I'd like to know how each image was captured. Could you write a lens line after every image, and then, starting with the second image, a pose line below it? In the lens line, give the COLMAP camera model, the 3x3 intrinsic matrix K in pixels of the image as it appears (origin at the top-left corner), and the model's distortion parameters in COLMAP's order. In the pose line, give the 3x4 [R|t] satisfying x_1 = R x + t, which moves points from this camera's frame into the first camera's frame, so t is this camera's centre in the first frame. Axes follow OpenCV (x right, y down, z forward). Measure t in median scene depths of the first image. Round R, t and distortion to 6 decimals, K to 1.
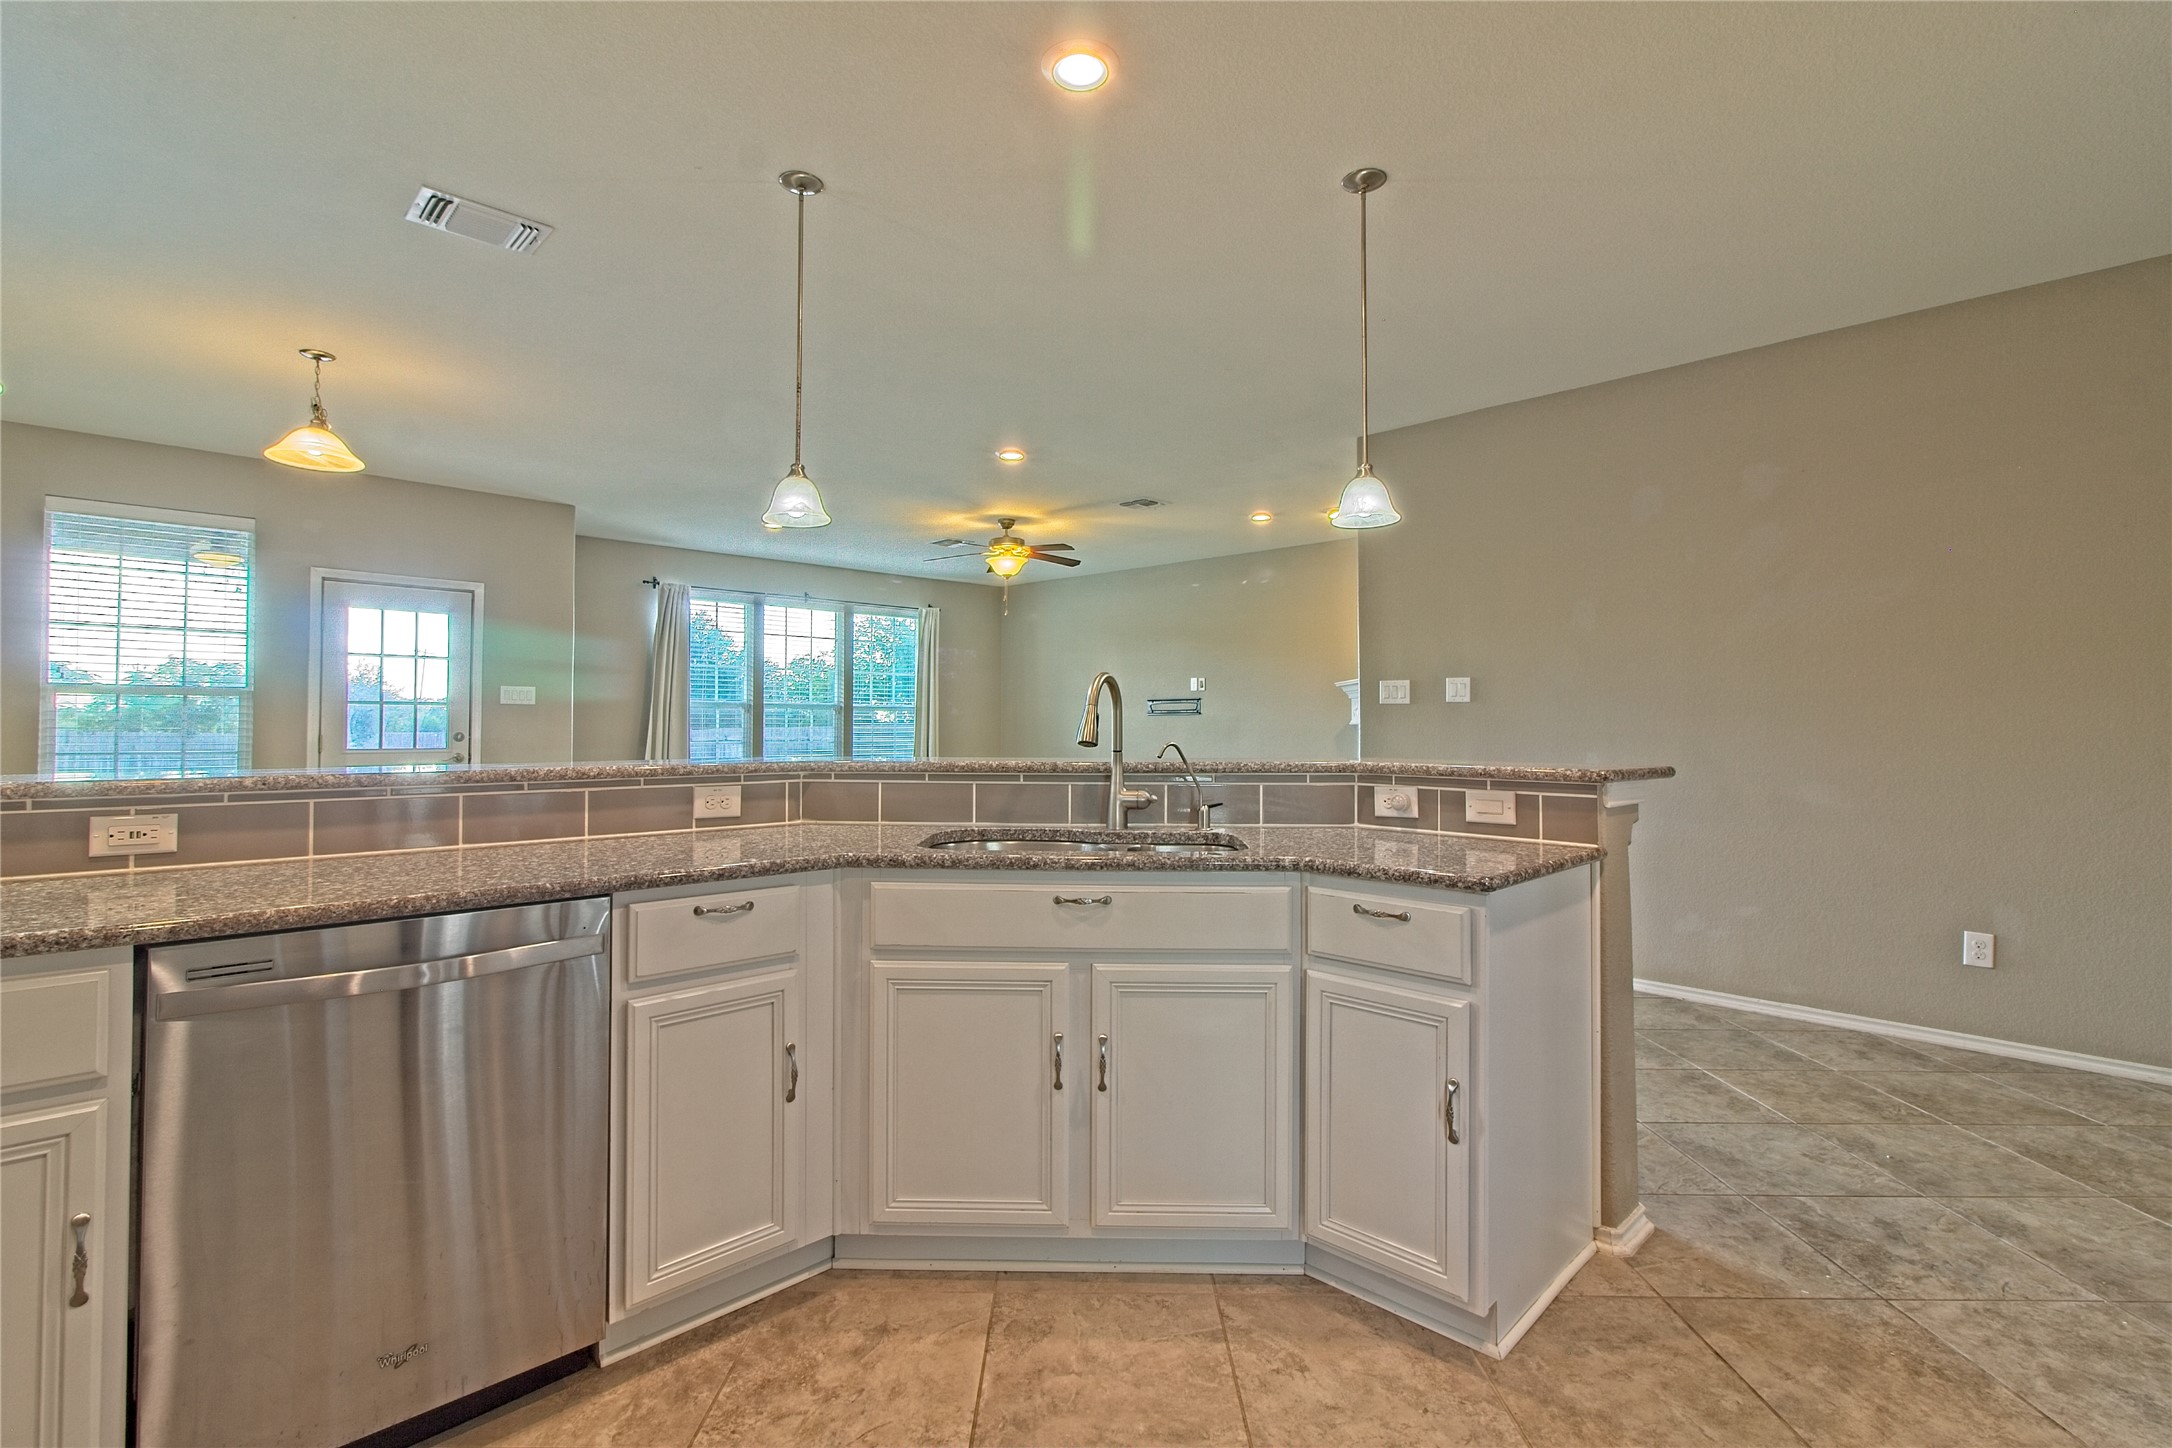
lens RADIAL K [[1003.4, 0, 1079.7], [0, 1003.4, 707.6], [0, 0, 1]] dist [-0.008913, 0.005621]
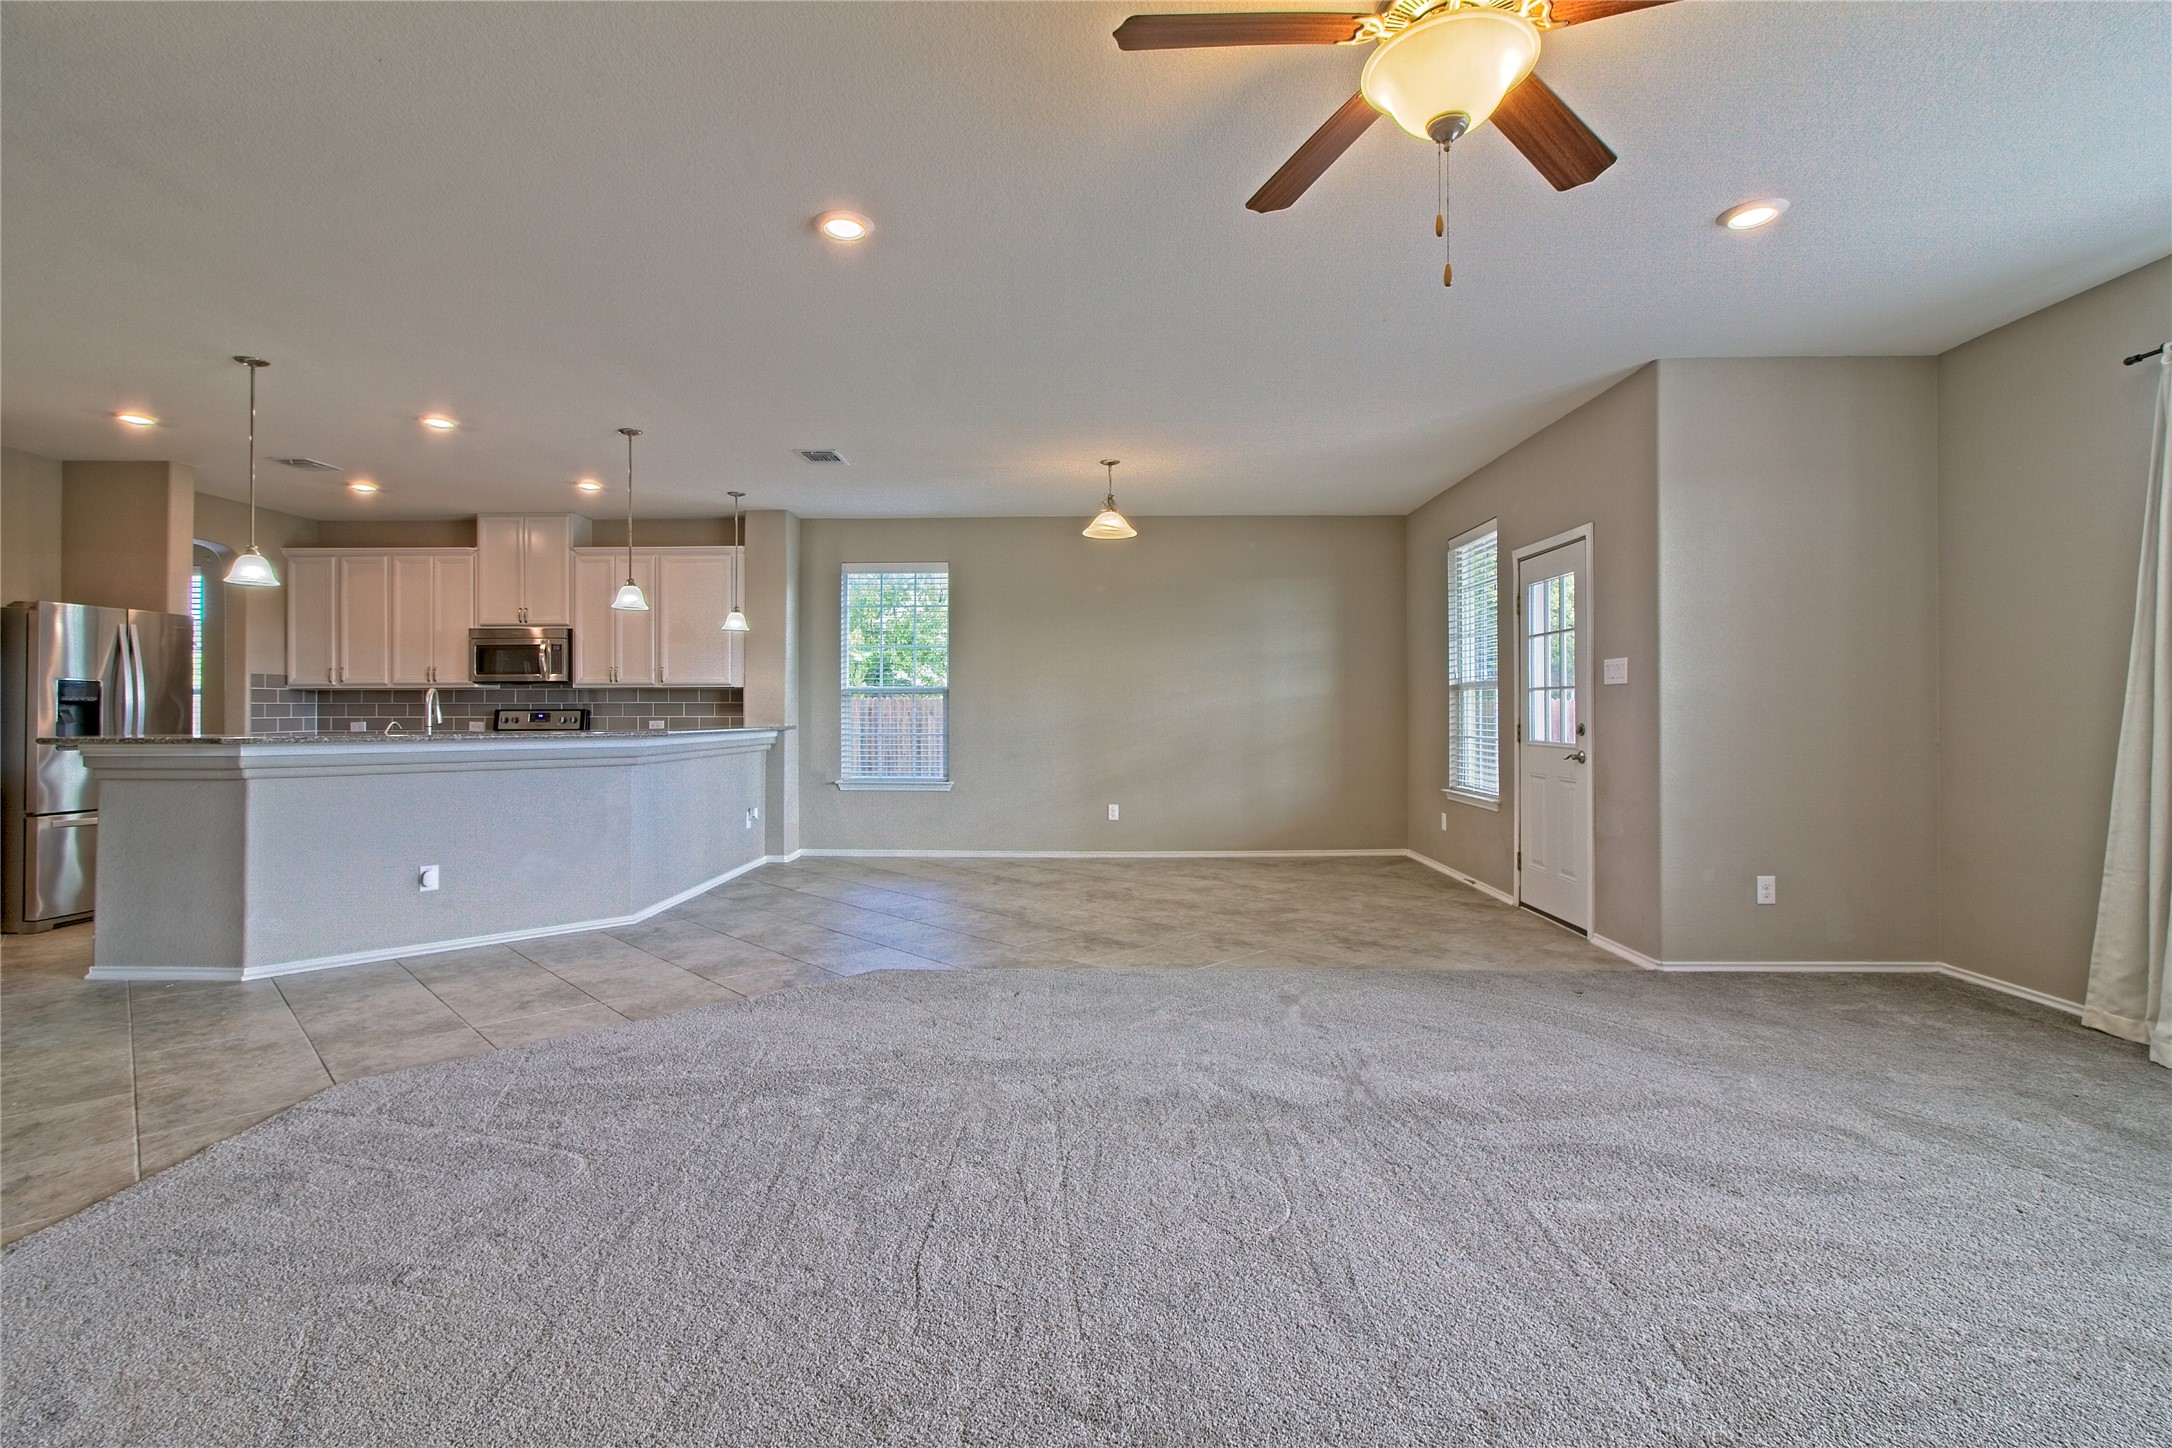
lens RADIAL K [[1003.4, 0, 1068.5], [0, 1003.4, 704.3], [0, 0, 1]] dist [-0.008913, 0.005621]
pose [[-0.716154, -0.006946, -0.697908, 0.541725], [0.011464, 0.999699, -0.021713, 0.059778], [0.697848, -0.023550, -0.715858, 3.466408]]
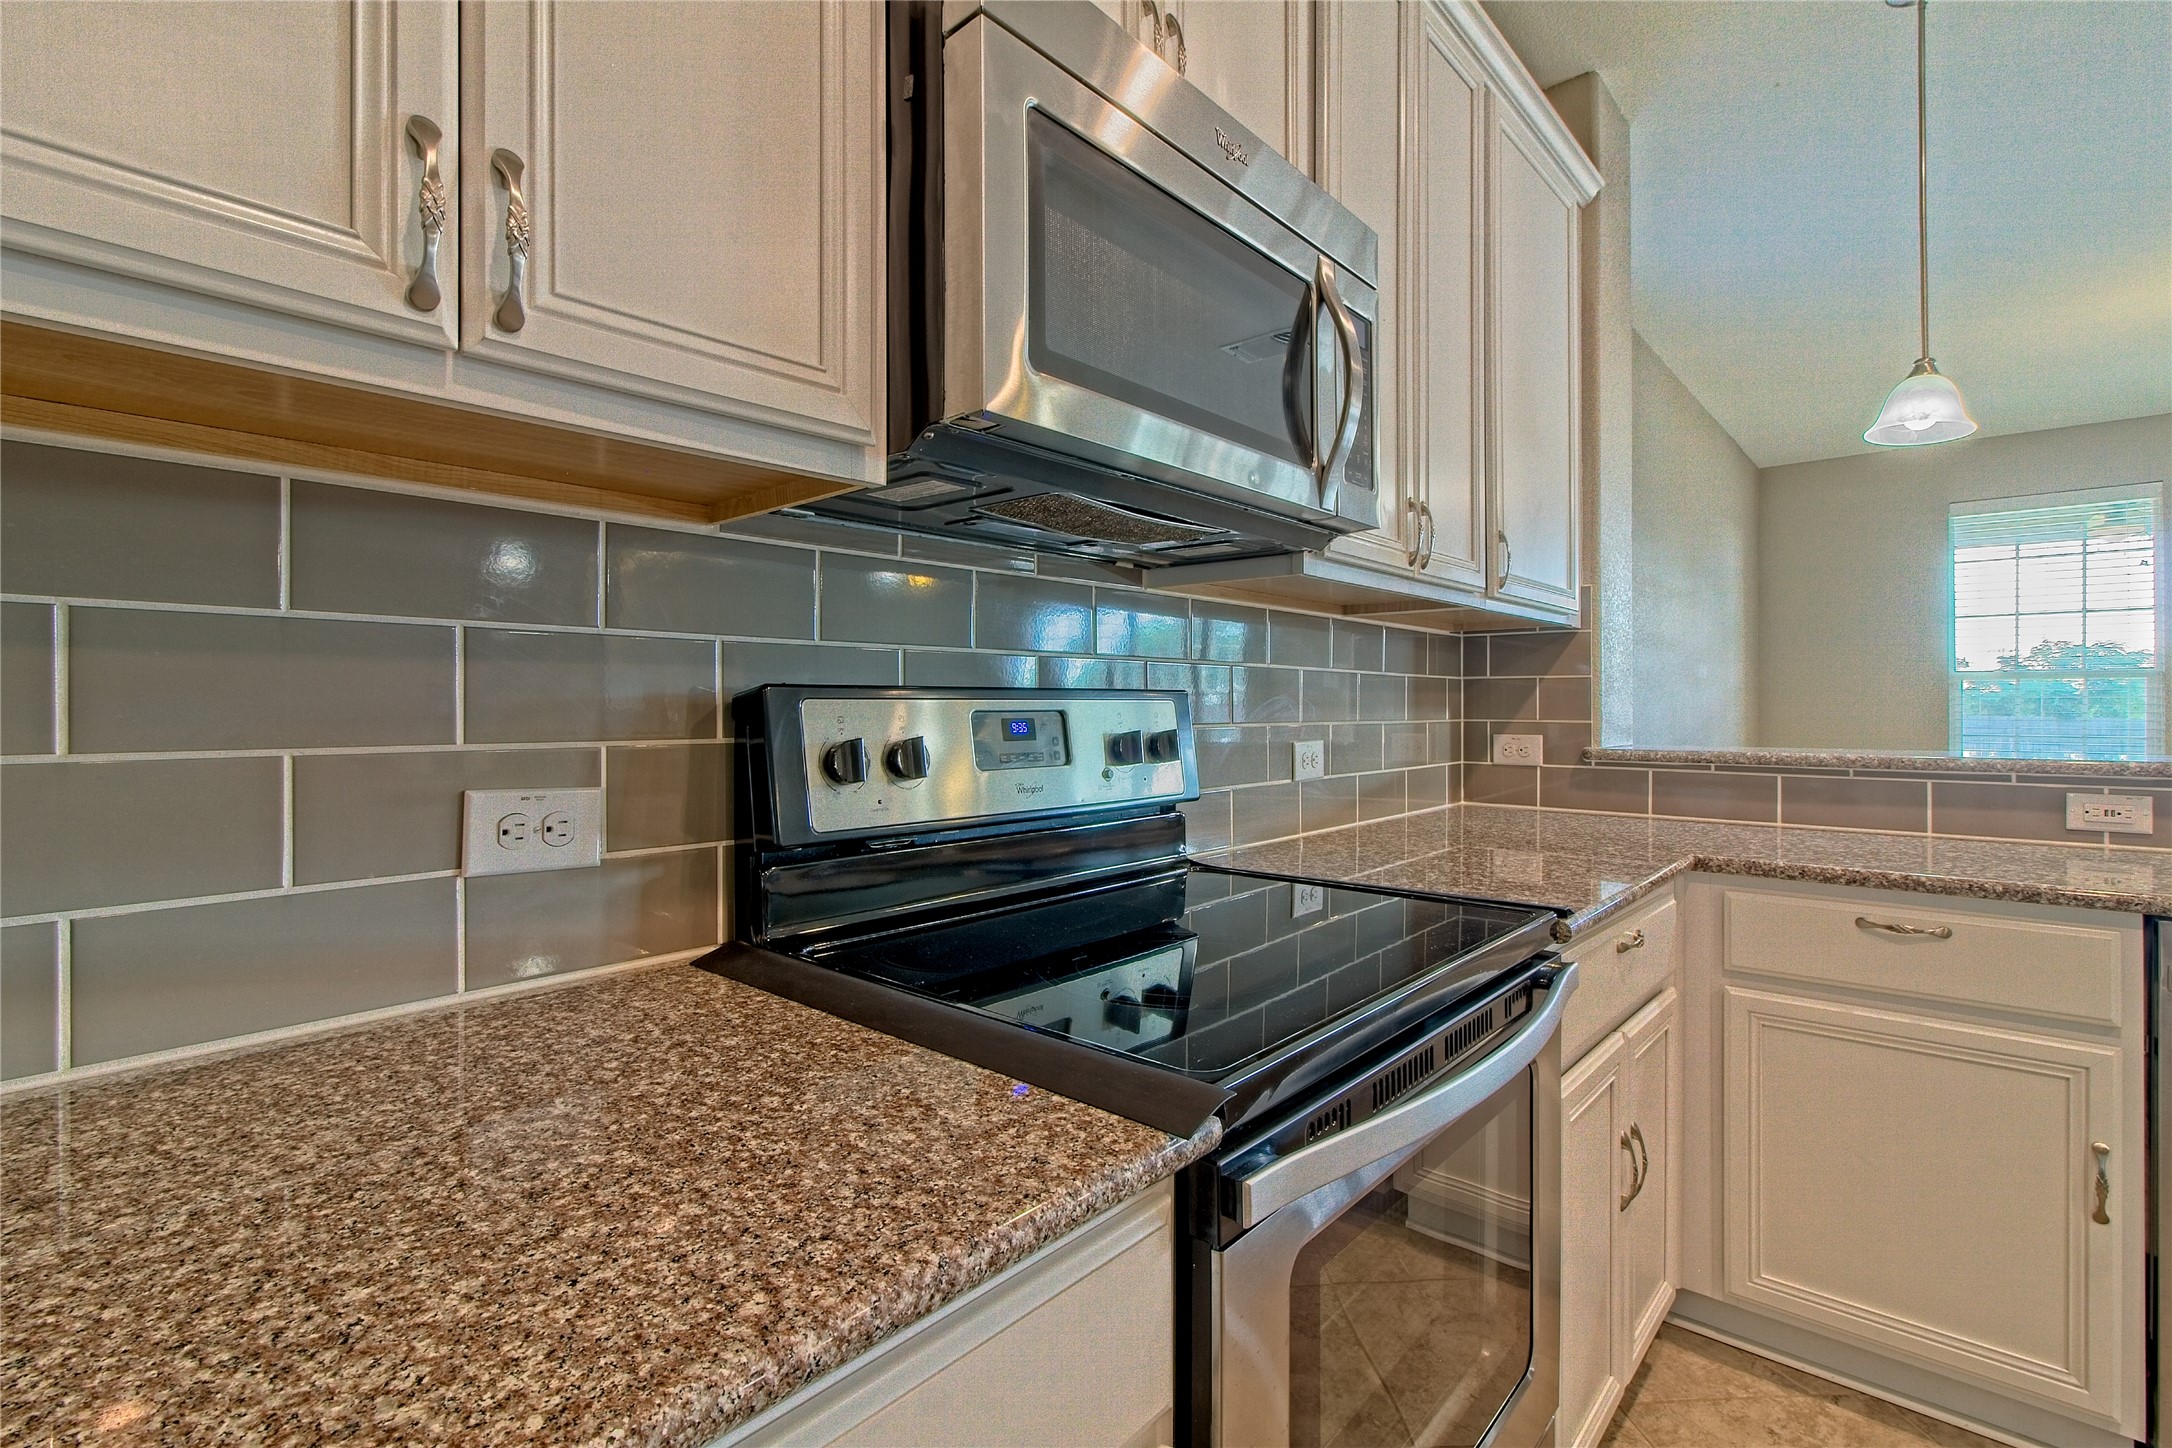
lens RADIAL K [[1003.4, 0, 1082.9], [0, 1003.4, 705.1], [0, 0, 1]] dist [-0.008913, 0.005621]
pose [[0.070237, -0.006154, -0.997511, 0.026497], [0.019301, 0.999802, -0.004809, -0.002147], [0.997344, -0.018915, 0.070342, -0.112963]]
